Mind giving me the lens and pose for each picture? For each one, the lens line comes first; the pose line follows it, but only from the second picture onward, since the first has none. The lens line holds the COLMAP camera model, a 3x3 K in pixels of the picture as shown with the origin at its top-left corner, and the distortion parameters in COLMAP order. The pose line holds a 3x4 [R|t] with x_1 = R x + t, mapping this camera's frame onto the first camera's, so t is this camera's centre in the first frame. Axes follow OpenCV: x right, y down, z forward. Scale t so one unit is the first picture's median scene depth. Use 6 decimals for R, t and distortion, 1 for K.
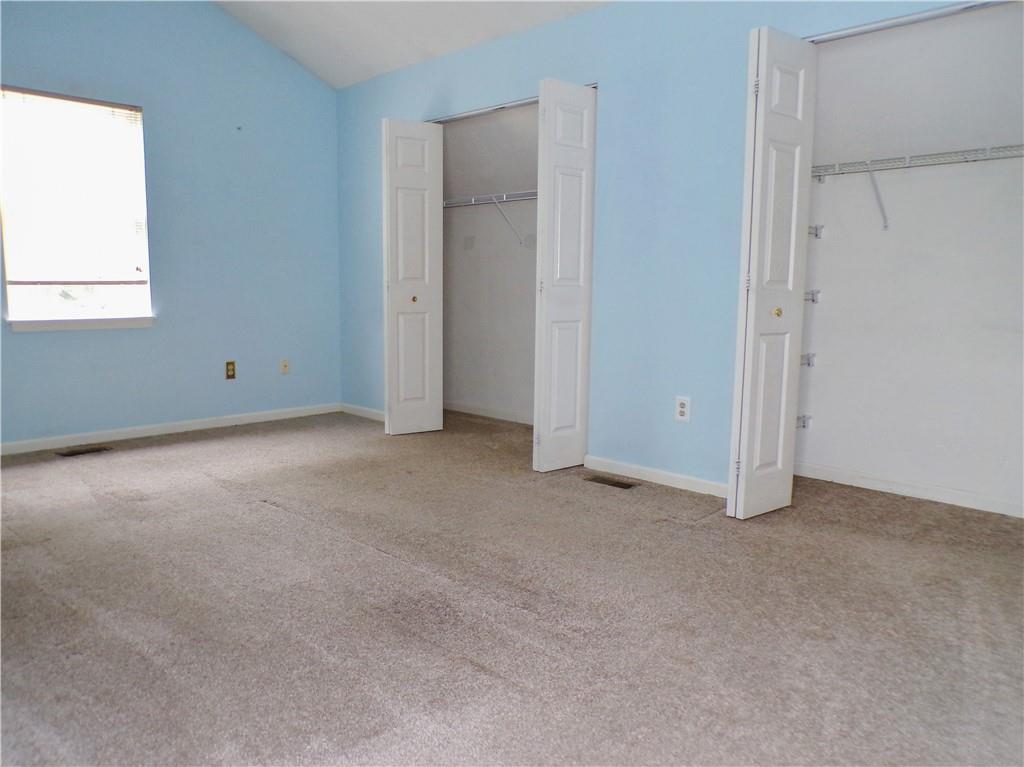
lens RADIAL K [[738.6, 0, 511.5], [0, 738.6, 385.6], [0, 0, 1]] dist [-0.006161, -0.004791]
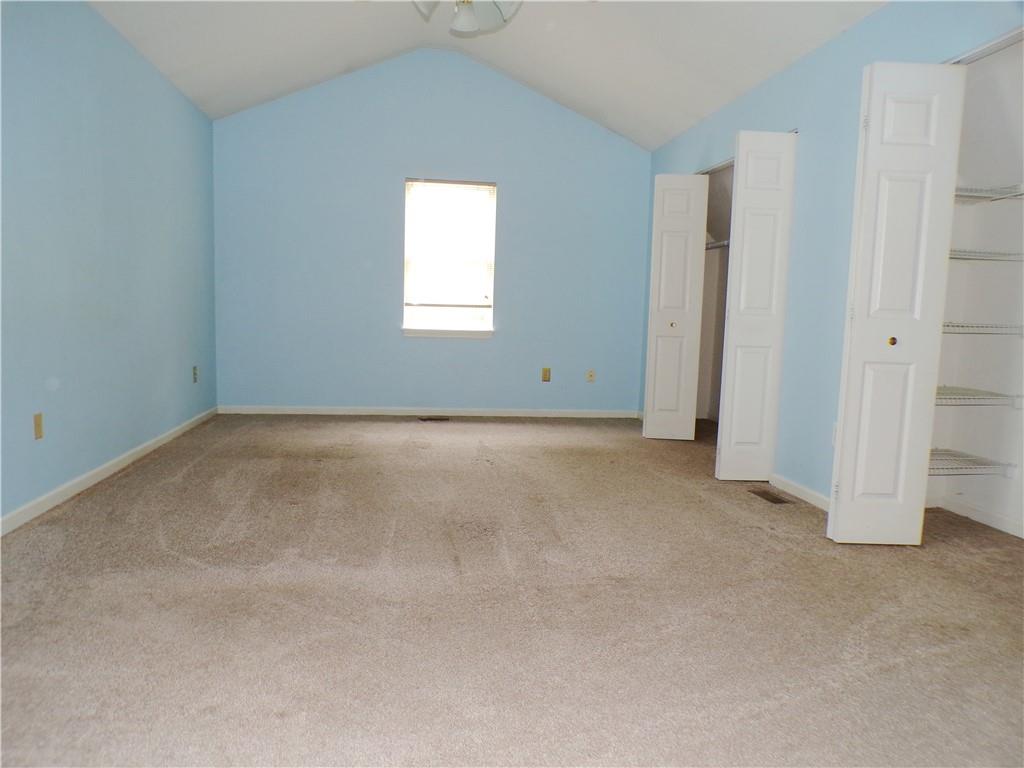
lens RADIAL K [[701.8, 0, 512.7], [0, 701.8, 384.0], [0, 0, 1]] dist [0.002384, 0.000511]
pose [[0.799008, 0.078822, -0.596133, 0.500057], [-0.102502, 0.994716, -0.005862, 0.014904], [0.592520, 0.065789, 0.802865, -0.054558]]
